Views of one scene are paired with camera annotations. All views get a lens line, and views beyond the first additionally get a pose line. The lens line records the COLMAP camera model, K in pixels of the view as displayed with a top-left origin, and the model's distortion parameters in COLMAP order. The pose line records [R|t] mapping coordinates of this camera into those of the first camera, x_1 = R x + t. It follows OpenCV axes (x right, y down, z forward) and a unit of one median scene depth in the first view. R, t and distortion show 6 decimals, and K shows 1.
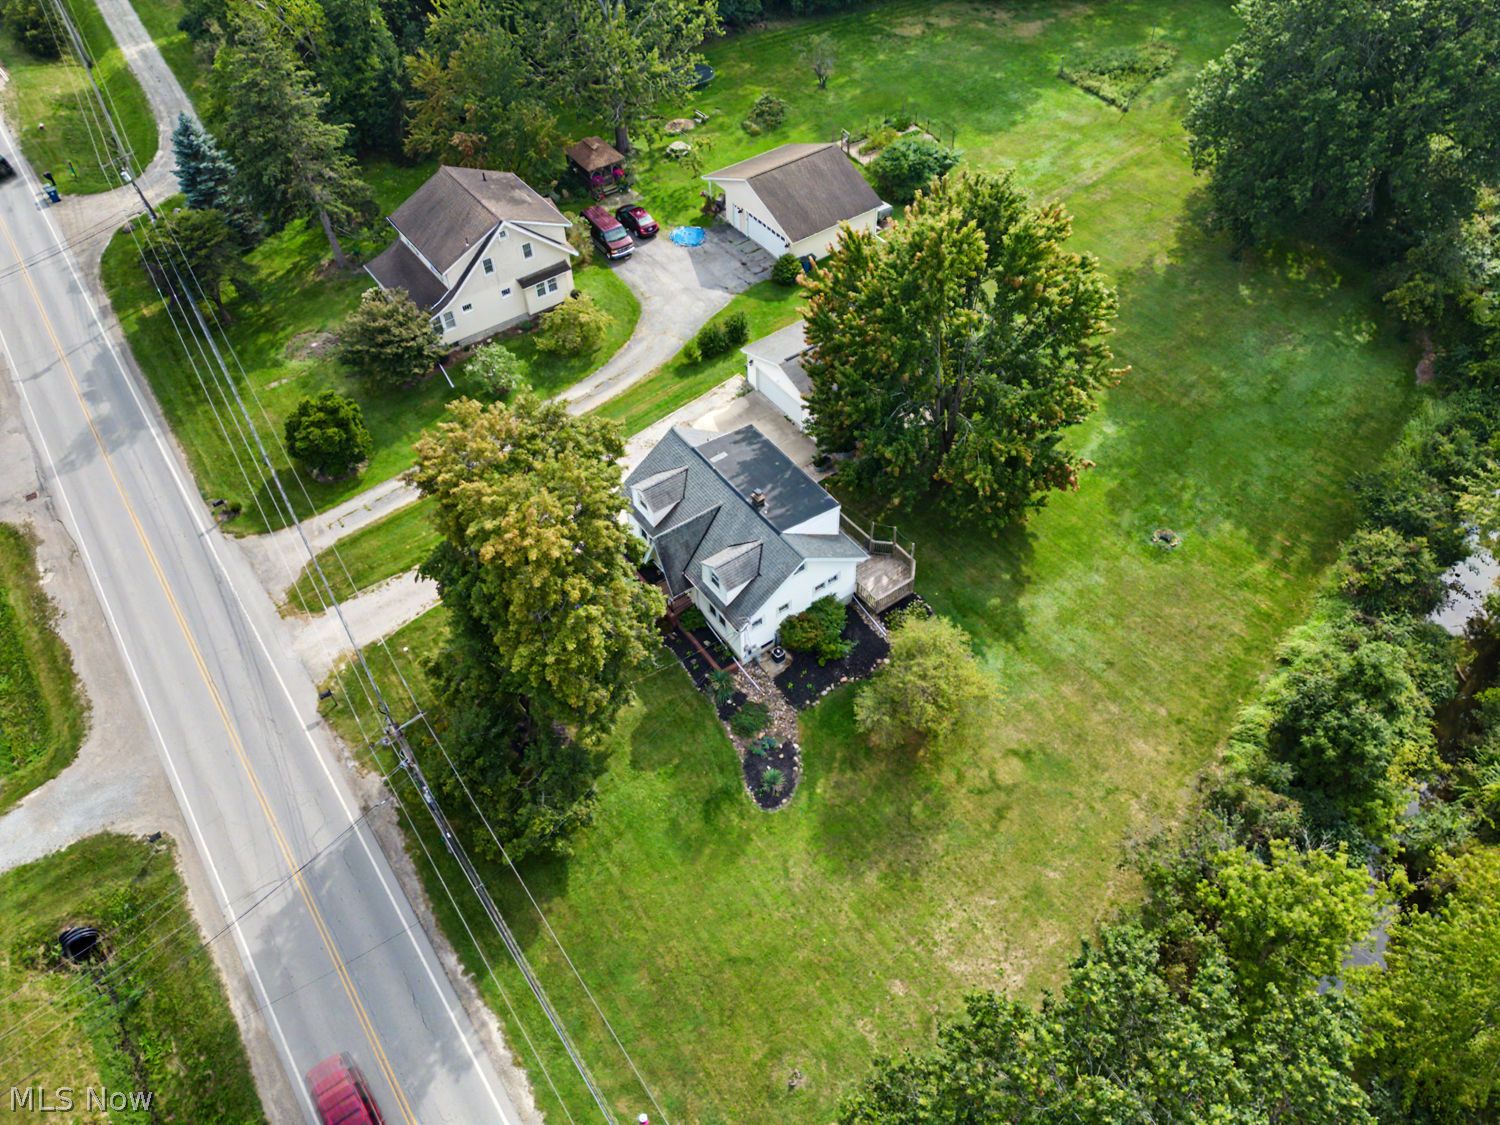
lens RADIAL K [[1078.5, 0, 747.3], [0, 1078.5, 558.7], [0, 0, 1]] dist [0.011995, -0.041092]
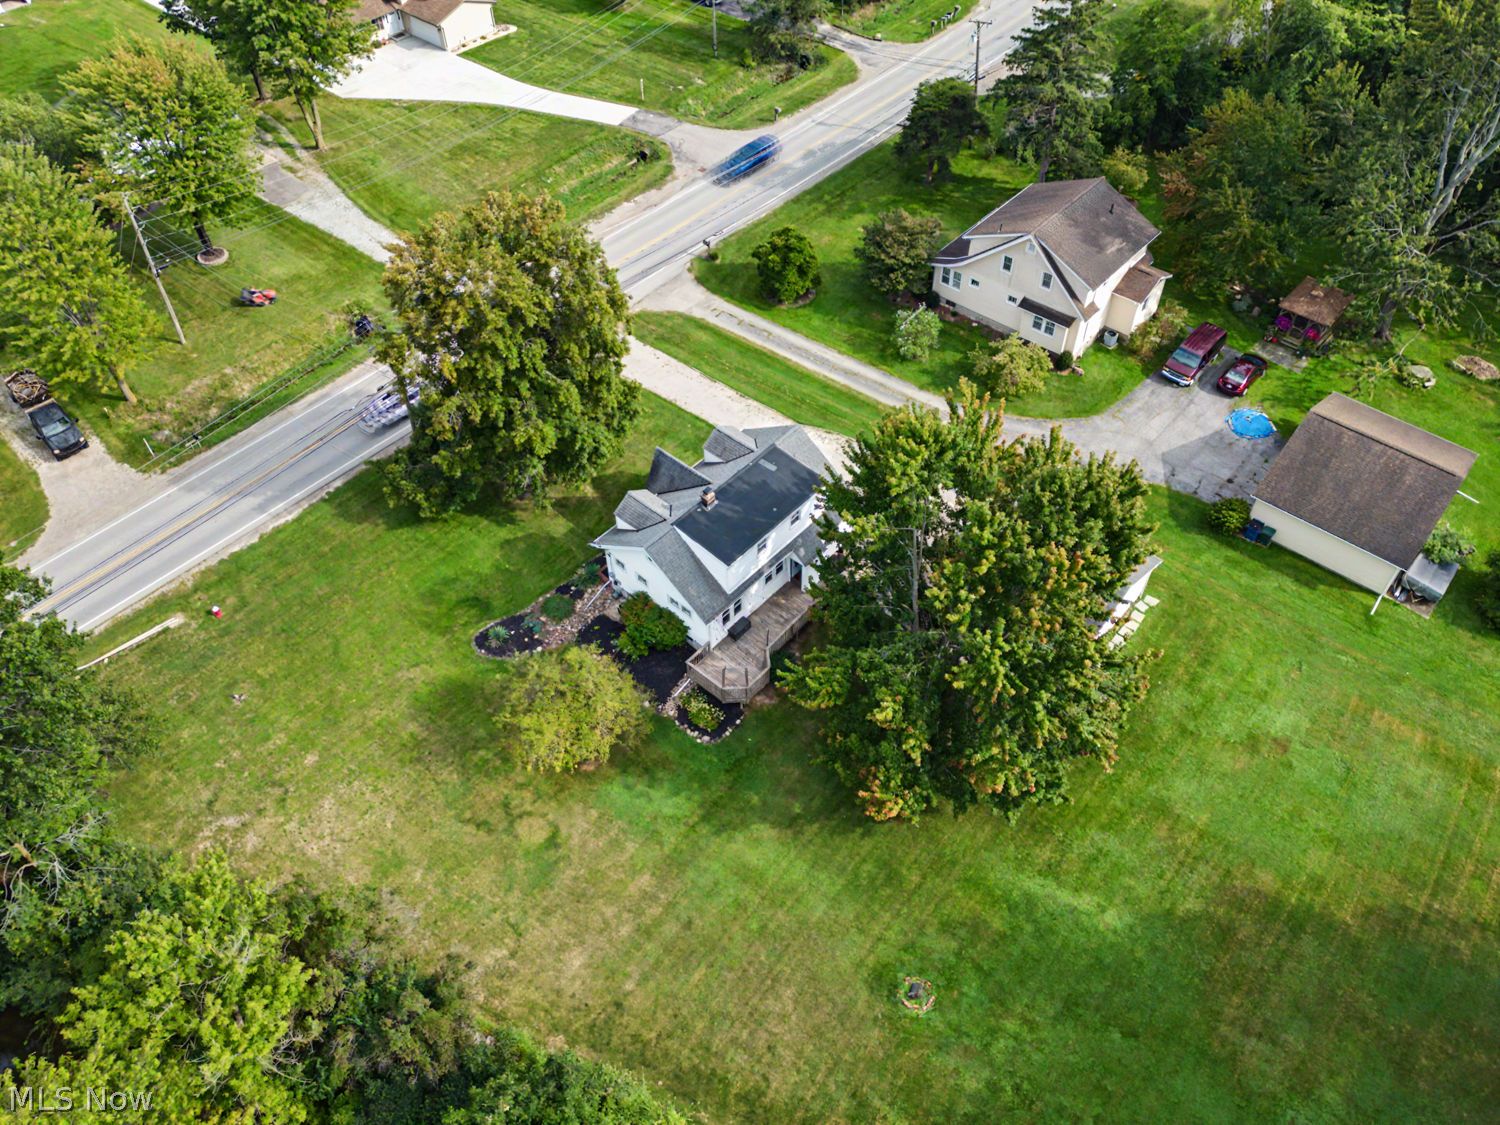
lens RADIAL K [[1078.5, 0, 747.3], [0, 1078.5, 558.7], [0, 0, 1]] dist [0.011995, -0.041092]
pose [[0.224448, 0.744364, -0.628924, 0.525995], [-0.723284, 0.559762, 0.404384, -0.346915], [0.653057, 0.364128, 0.664024, 0.288943]]
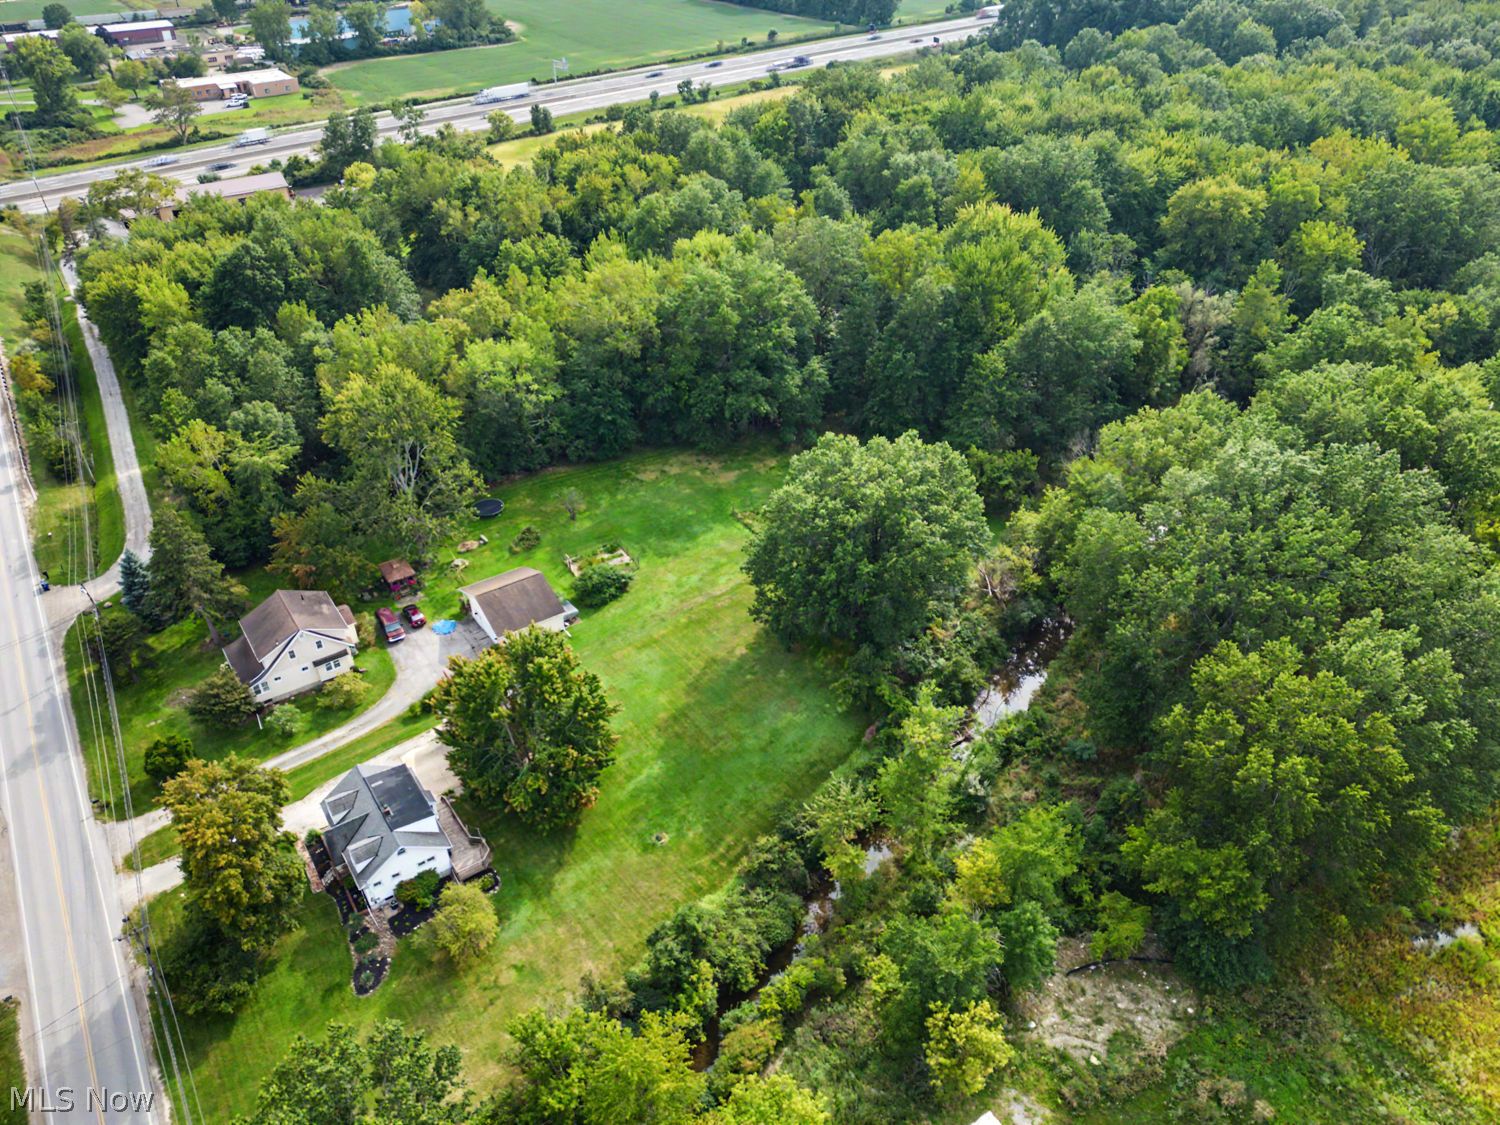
lens RADIAL K [[1078.5, 0, 747.3], [0, 1078.5, 558.7], [0, 0, 1]] dist [0.011995, -0.041092]
pose [[0.999682, 0.020318, -0.014911, 0.467963], [-0.023397, 0.968103, -0.249459, -0.021036], [0.009367, 0.249728, 0.968271, -0.605749]]
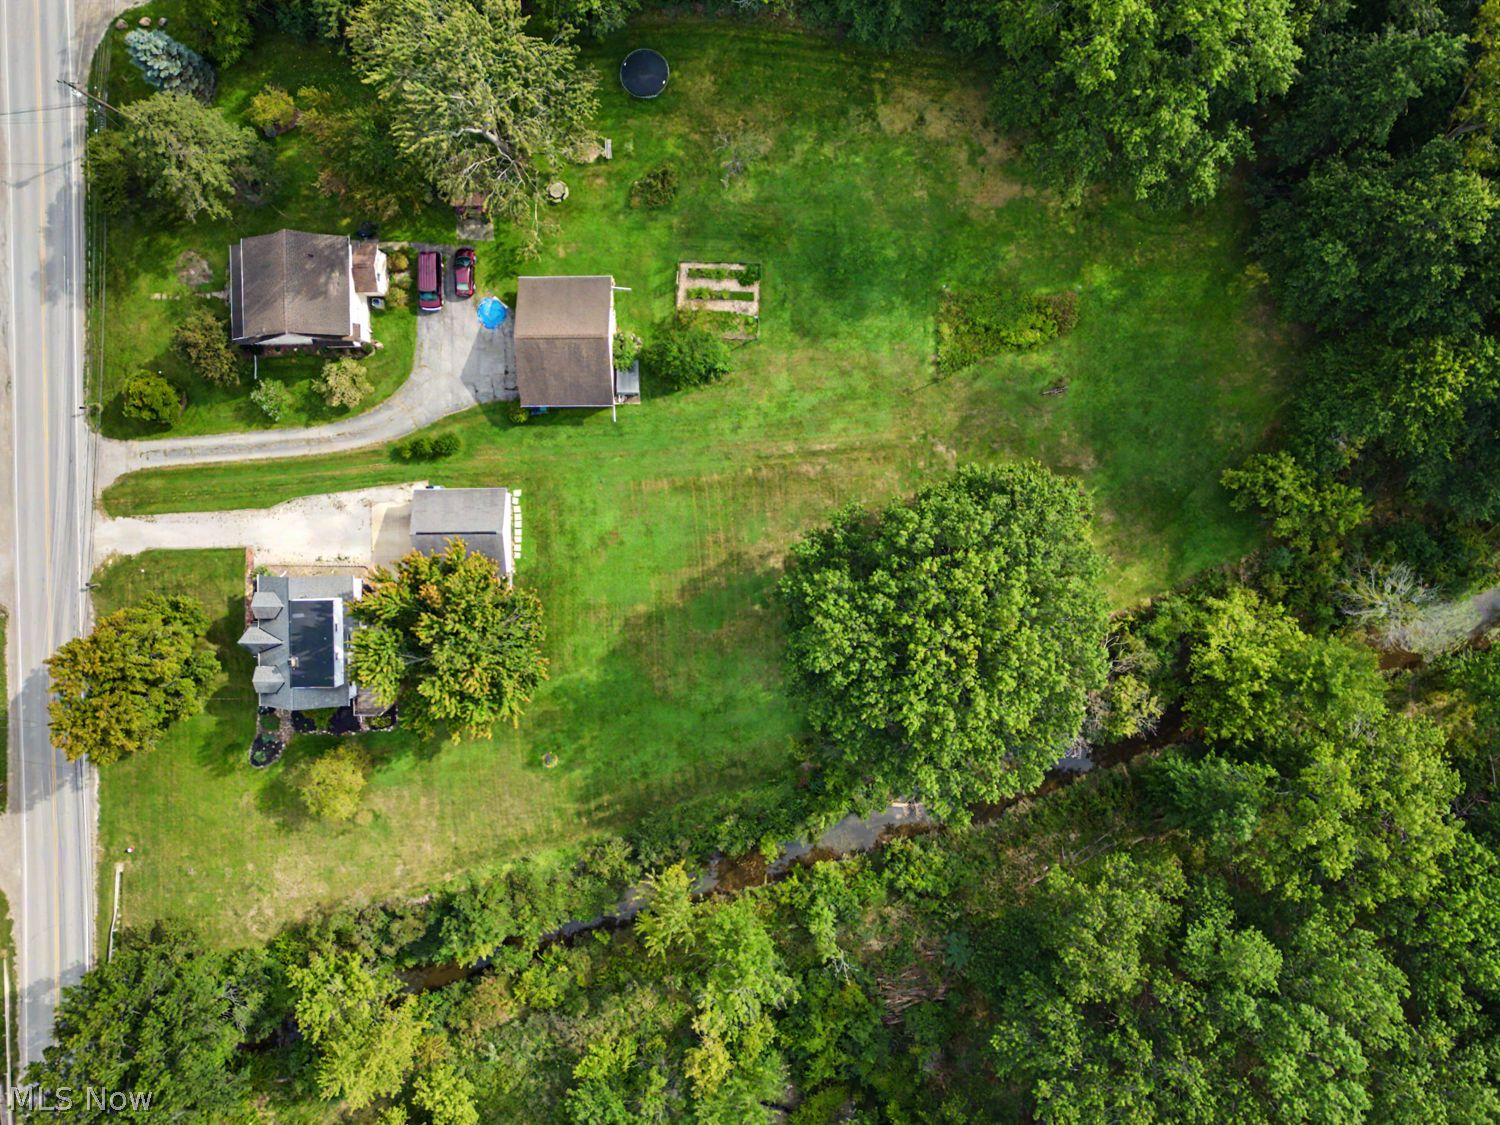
lens RADIAL K [[1078.5, 0, 747.3], [0, 1078.5, 558.7], [0, 0, 1]] dist [0.011995, -0.041092]
pose [[0.818160, 0.574563, 0.022151, 0.369111], [-0.428819, 0.584054, 0.689199, -1.291644], [0.383051, -0.573374, 0.724233, 0.076507]]
